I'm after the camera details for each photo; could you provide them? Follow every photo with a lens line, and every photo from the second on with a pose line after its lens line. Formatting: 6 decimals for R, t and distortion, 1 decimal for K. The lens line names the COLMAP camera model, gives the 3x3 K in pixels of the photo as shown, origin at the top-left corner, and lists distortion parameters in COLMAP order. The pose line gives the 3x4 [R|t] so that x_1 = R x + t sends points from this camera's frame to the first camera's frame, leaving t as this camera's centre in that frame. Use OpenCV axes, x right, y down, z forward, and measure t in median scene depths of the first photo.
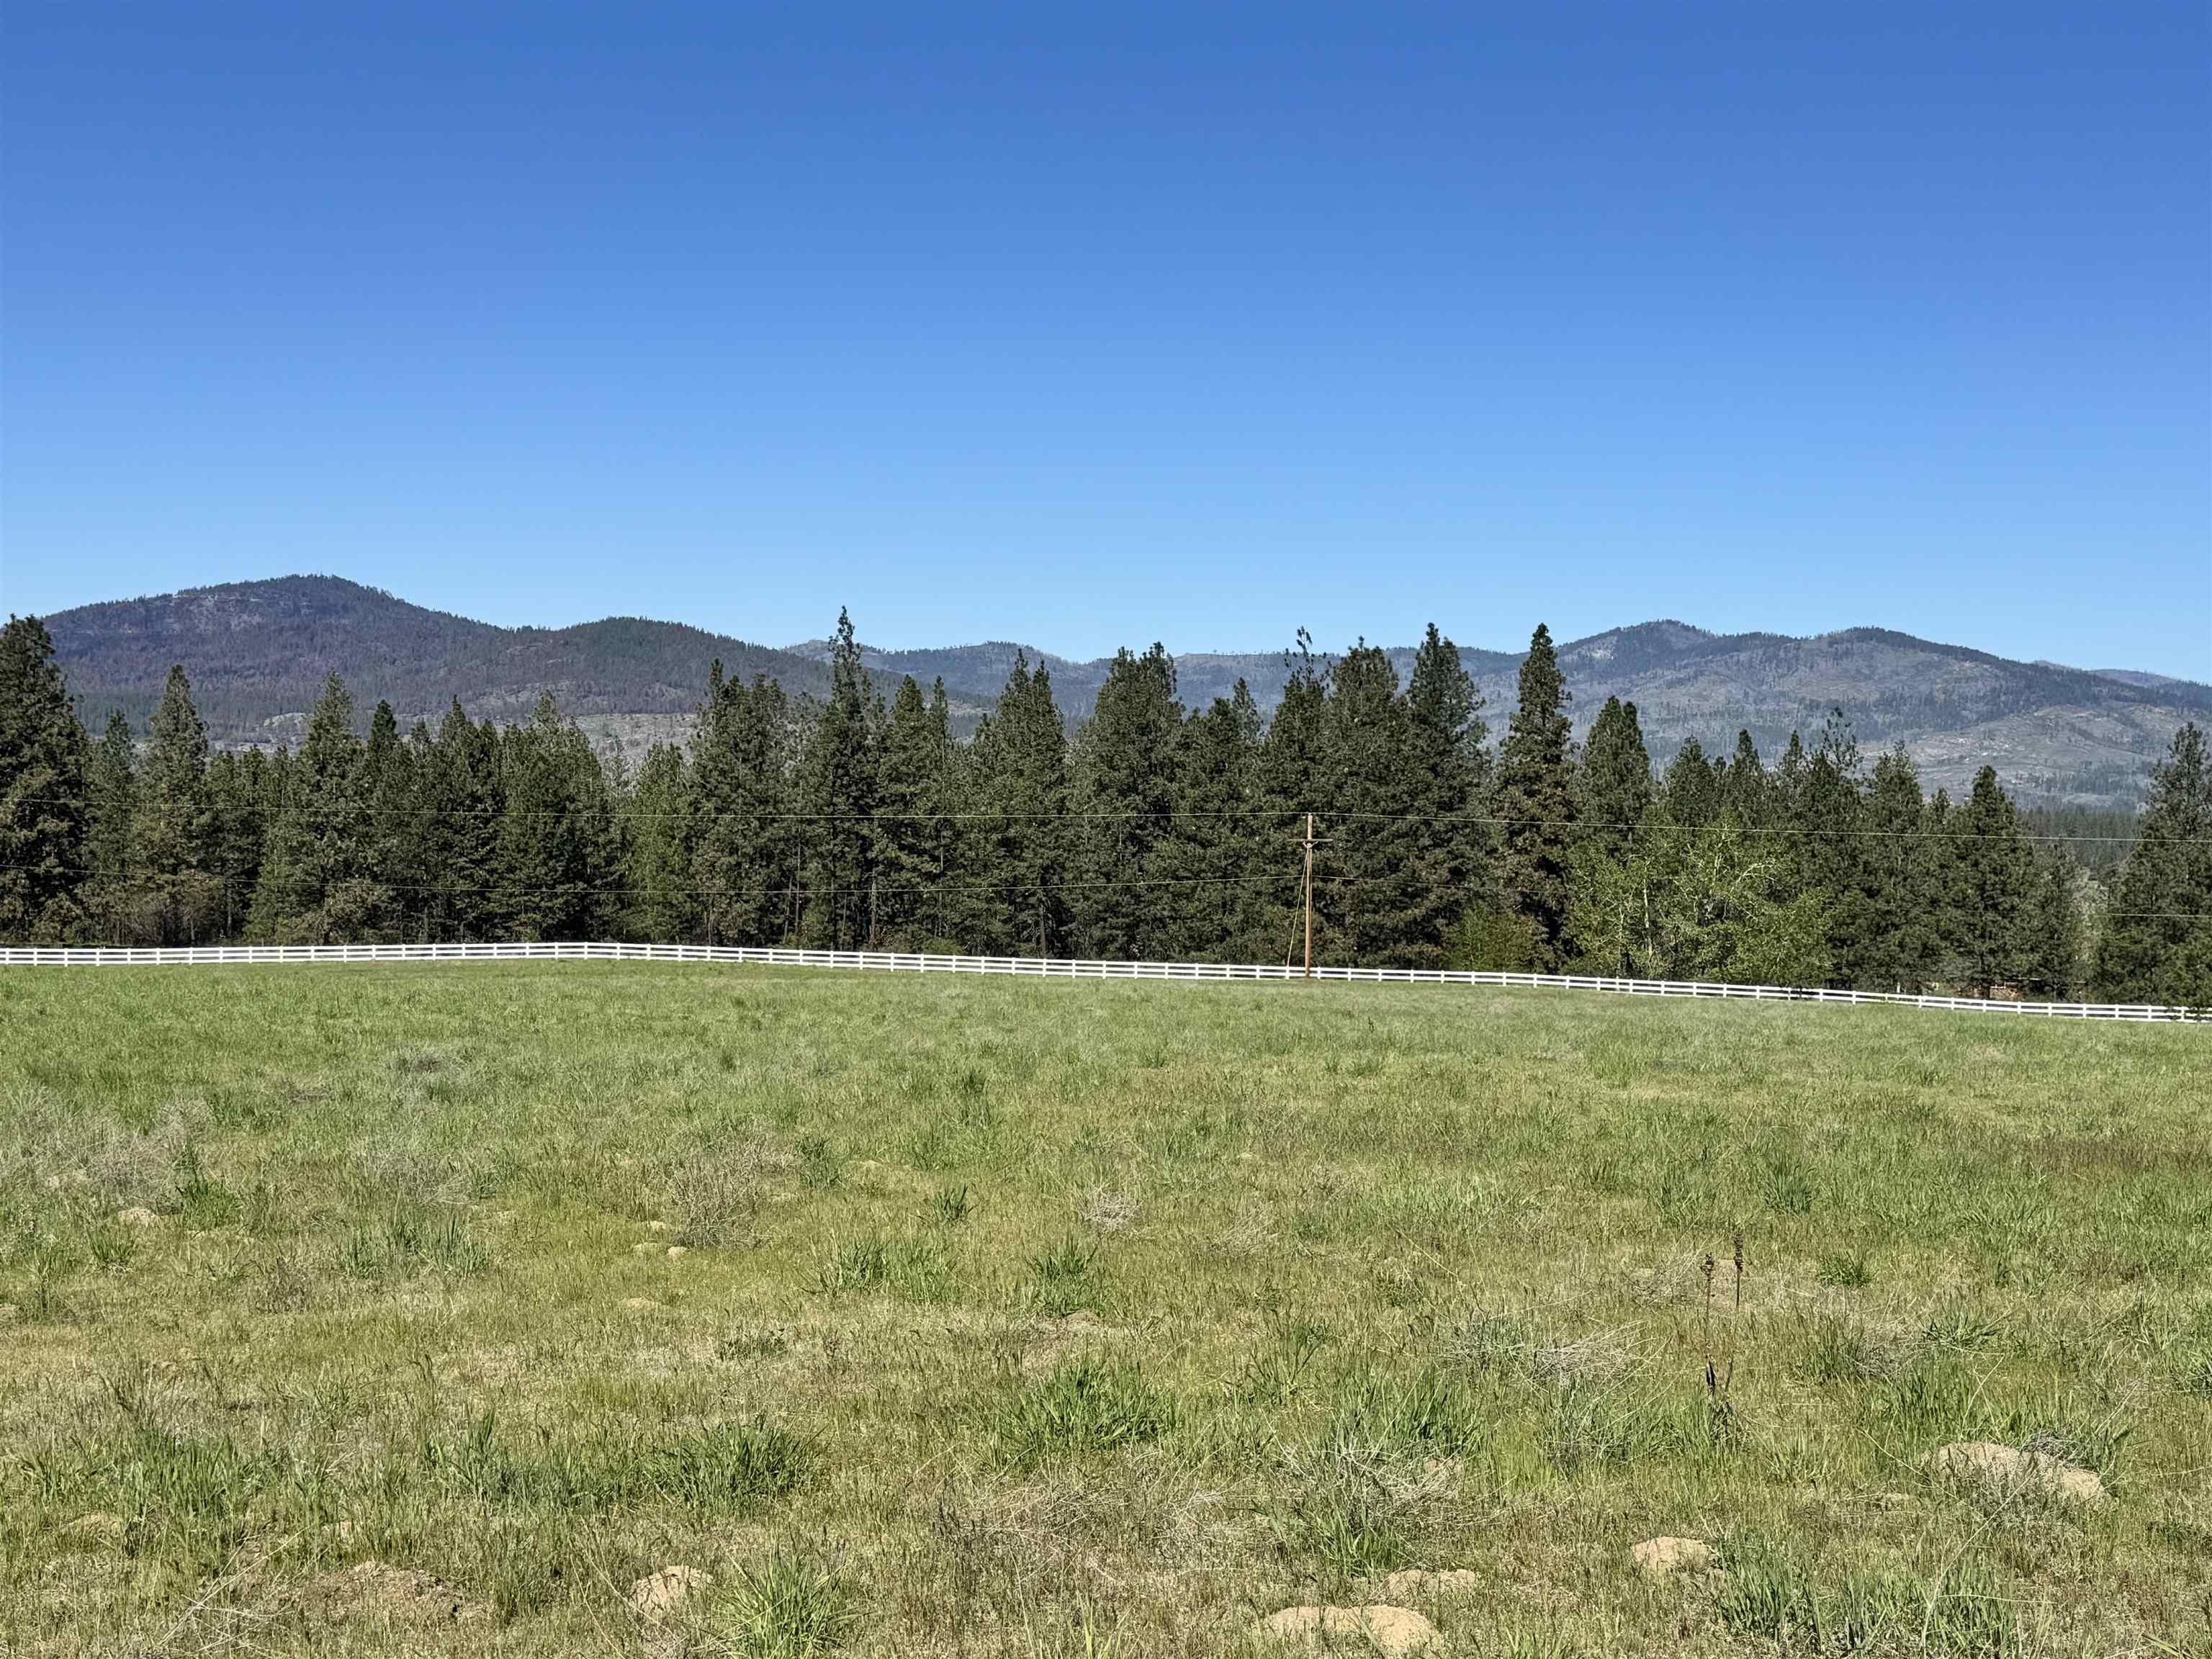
lens RADIAL K [[2838.4, 0, 1106.0], [0, 2838.4, 829.5], [0, 0, 1]] dist [0.173083, -0.323132]
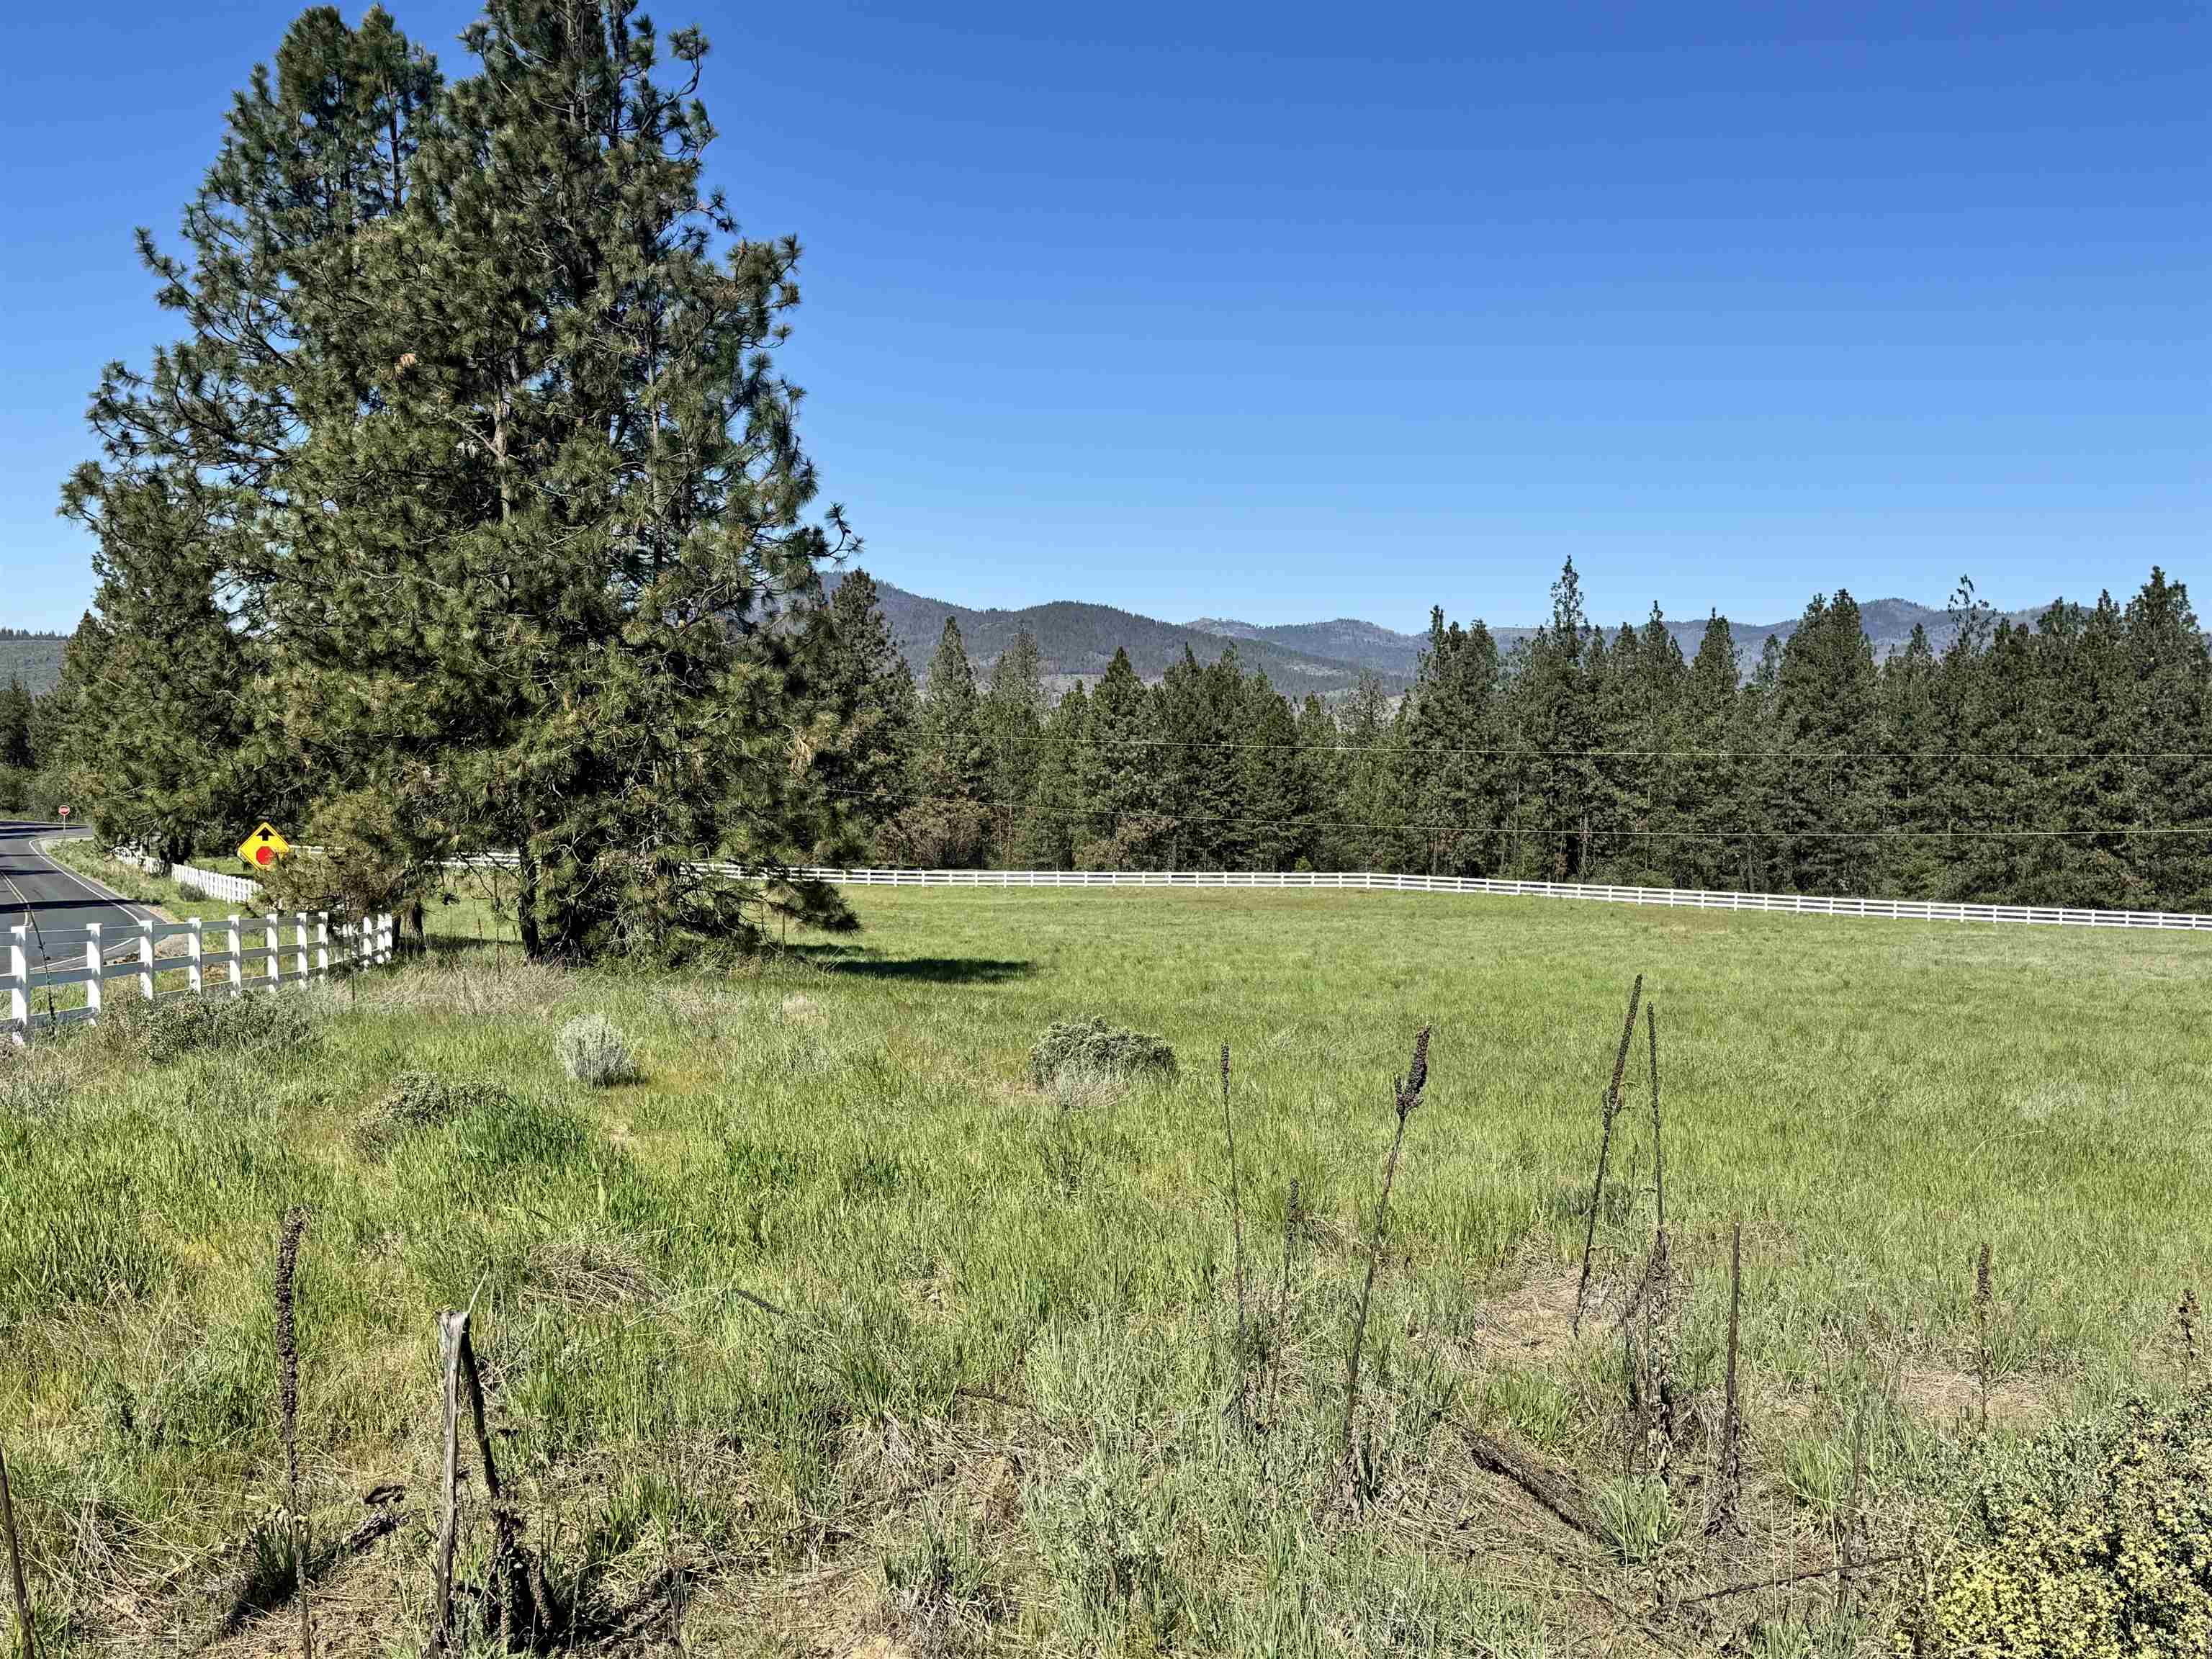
lens RADIAL K [[2159.4, 0, 1110.8], [0, 2159.4, 816.7], [0, 0, 1]] dist [0.180157, -0.350157]
pose [[0.990574, 0.010705, -0.136563, -0.148053], [-0.007361, 0.999661, 0.024975, -0.000424], [0.136784, -0.023734, 0.990317, 0.173669]]
